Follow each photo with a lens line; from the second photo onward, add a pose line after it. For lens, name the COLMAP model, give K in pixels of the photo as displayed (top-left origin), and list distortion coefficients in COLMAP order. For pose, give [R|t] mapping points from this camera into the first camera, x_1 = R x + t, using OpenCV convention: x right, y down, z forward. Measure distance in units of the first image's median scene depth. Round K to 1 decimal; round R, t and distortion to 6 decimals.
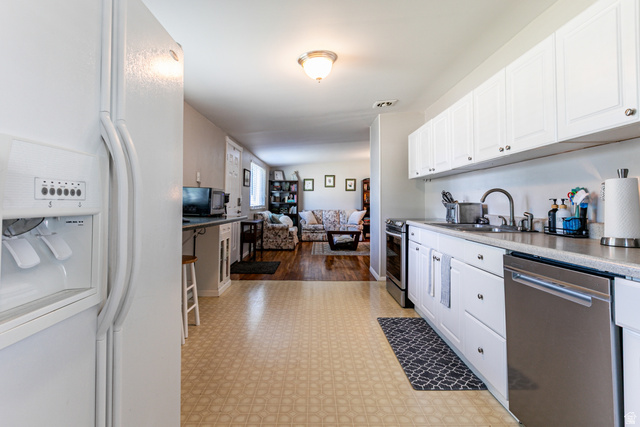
lens RADIAL K [[315.6, 0, 322.4], [0, 315.6, 213.3], [0, 0, 1]] dist [-0.001451, -0.000149]
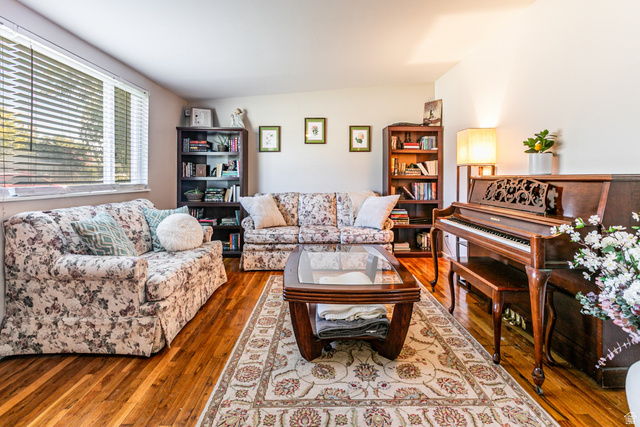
lens RADIAL K [[315.6, 0, 317.1], [0, 315.6, 209.2], [0, 0, 1]] dist [-0.001451, -0.000149]
pose [[0.999996, -0.000948, -0.002667, 0.027993], [0.001099, 0.998359, 0.057261, -0.013624], [0.002609, -0.057264, 0.998356, 0.543917]]
